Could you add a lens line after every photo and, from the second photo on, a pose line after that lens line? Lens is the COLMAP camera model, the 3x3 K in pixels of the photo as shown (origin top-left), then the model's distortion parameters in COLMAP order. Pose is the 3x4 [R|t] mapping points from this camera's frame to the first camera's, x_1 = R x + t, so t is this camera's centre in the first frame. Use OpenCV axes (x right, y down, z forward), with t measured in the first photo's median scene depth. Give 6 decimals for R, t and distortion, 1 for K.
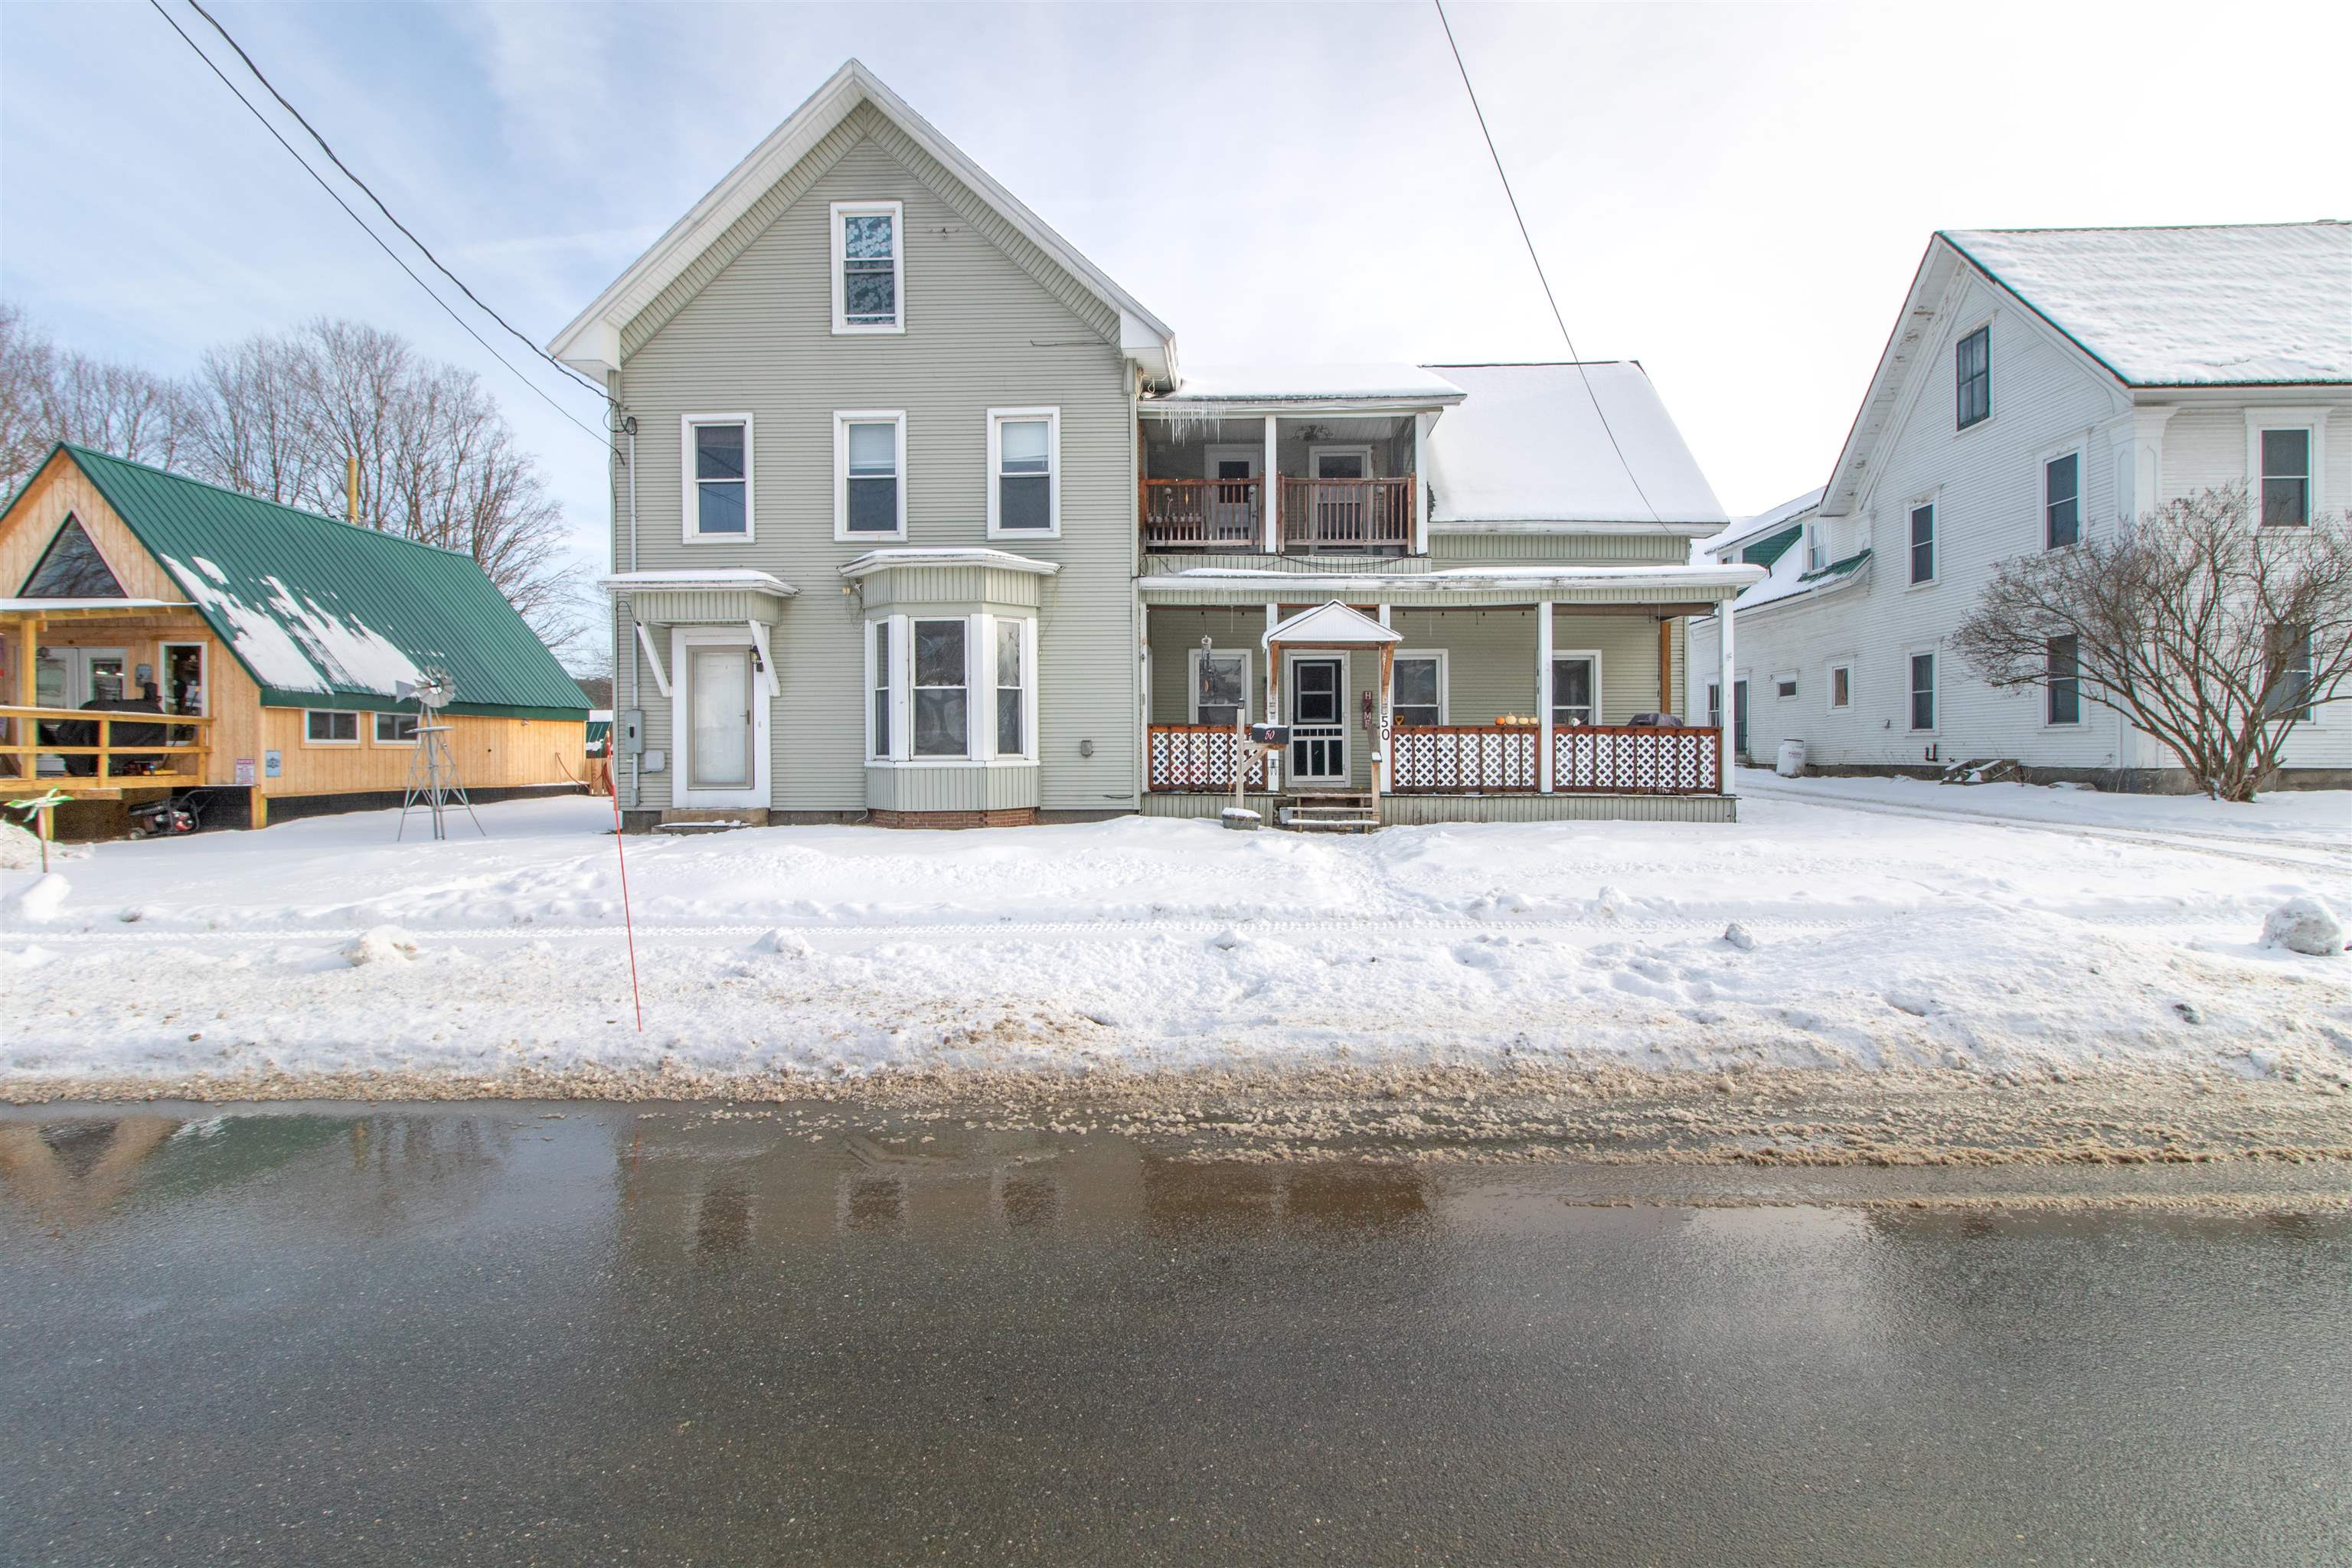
lens RADIAL K [[1130.2, 0, 1204.2], [0, 1130.2, 761.1], [0, 0, 1]] dist [-0.001577, 0.000094]
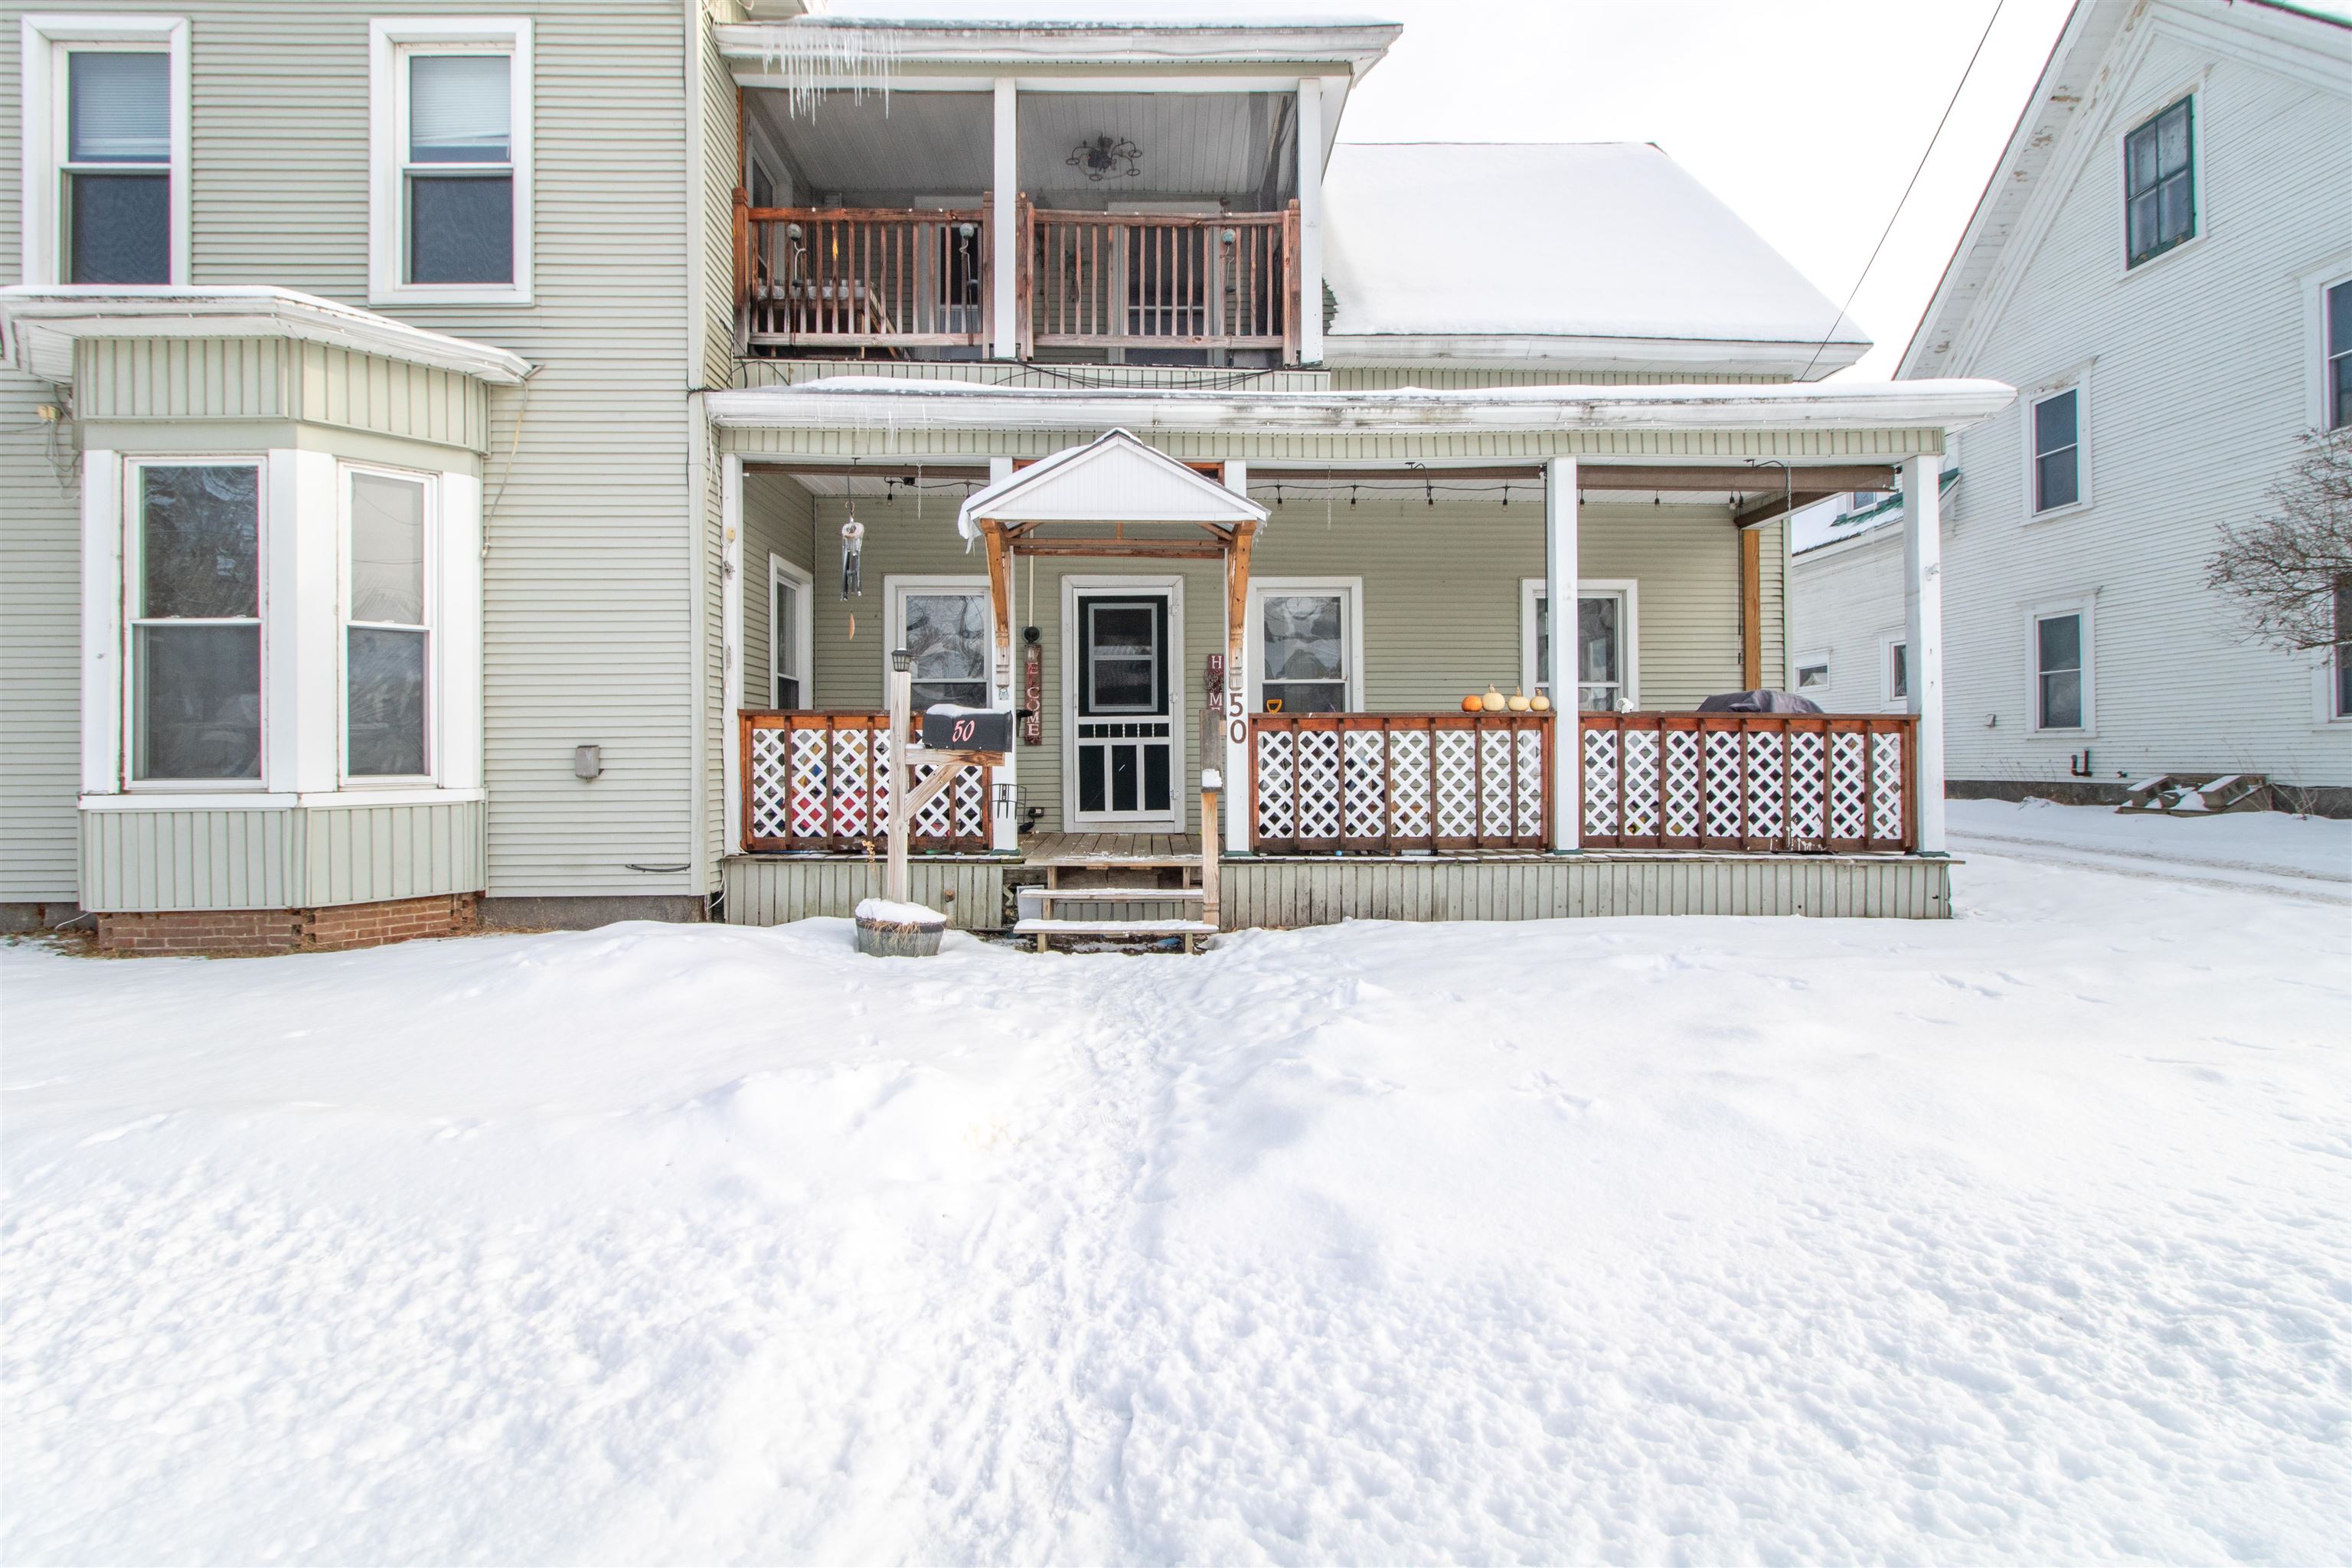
lens RADIAL K [[1130.2, 0, 1204.2], [0, 1130.2, 761.1], [0, 0, 1]] dist [-0.001577, 0.000094]
pose [[0.996458, -0.003038, 0.084039, 0.104806], [0.003744, 0.999959, -0.008245, -0.007041], [-0.084011, 0.008531, 0.996428, 0.518558]]
